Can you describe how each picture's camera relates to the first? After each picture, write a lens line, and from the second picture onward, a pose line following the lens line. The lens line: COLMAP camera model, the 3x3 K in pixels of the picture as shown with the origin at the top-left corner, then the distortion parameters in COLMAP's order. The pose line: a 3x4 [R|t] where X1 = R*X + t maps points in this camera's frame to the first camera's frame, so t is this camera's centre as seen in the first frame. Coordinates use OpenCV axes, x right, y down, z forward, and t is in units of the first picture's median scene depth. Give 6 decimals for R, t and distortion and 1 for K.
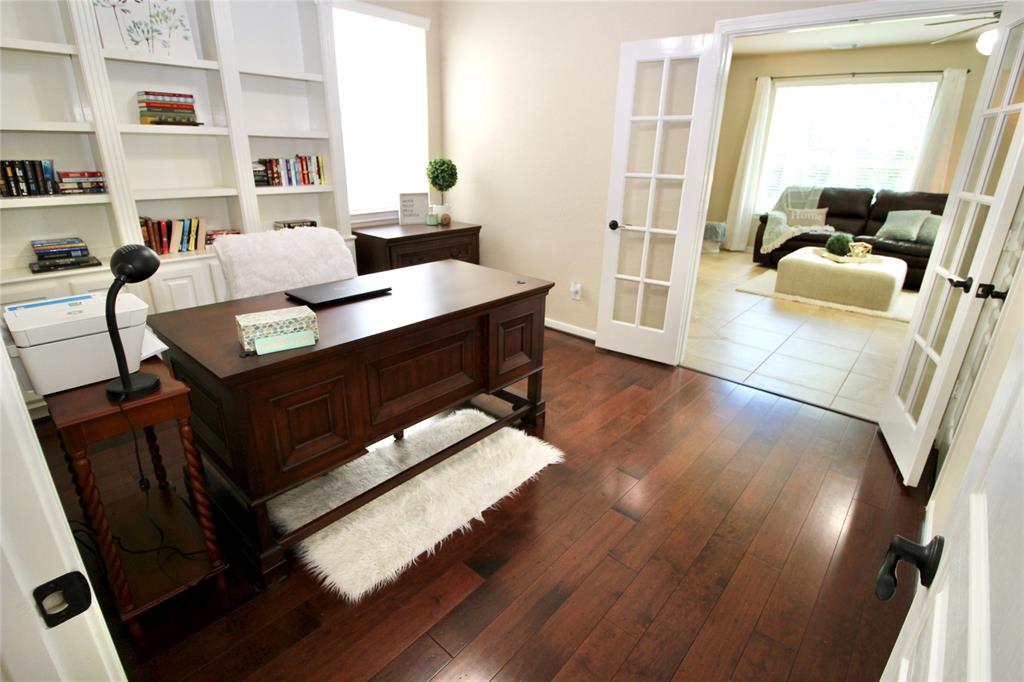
lens RADIAL K [[504.2, 0, 511.6], [0, 504.2, 337.7], [0, 0, 1]] dist [-0.002931, -0.002371]
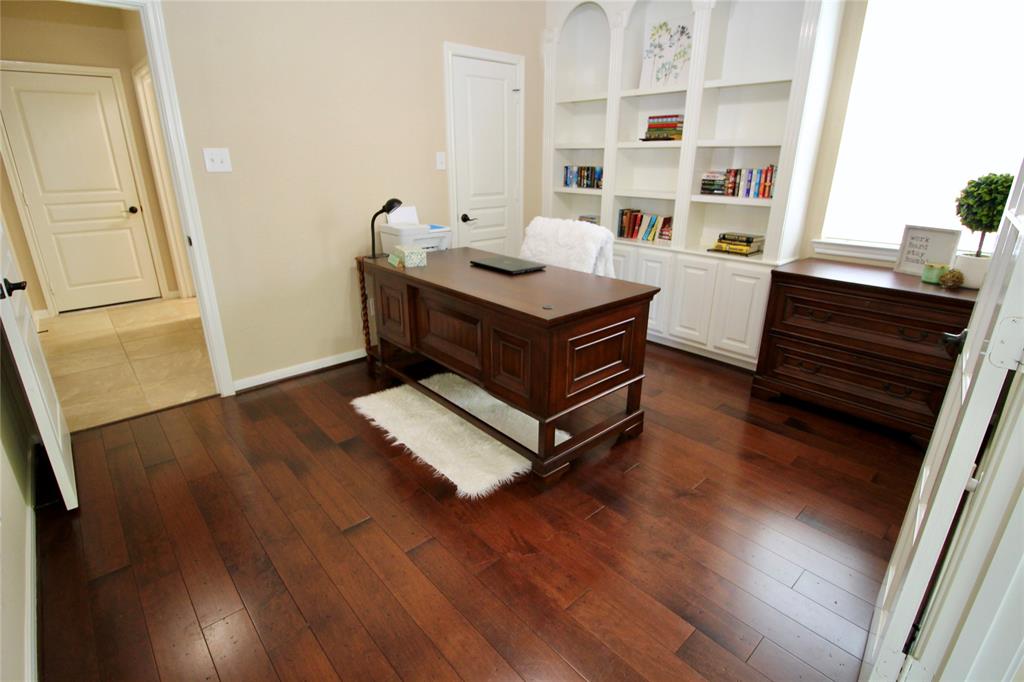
lens RADIAL K [[504.2, 0, 511.4], [0, 504.2, 337.3], [0, 0, 1]] dist [-0.002931, -0.002371]
pose [[-0.129946, 0.311879, -0.941194, 0.761742], [-0.353278, 0.872382, 0.337852, -0.303028], [0.926449, 0.376406, -0.003183, 0.889283]]
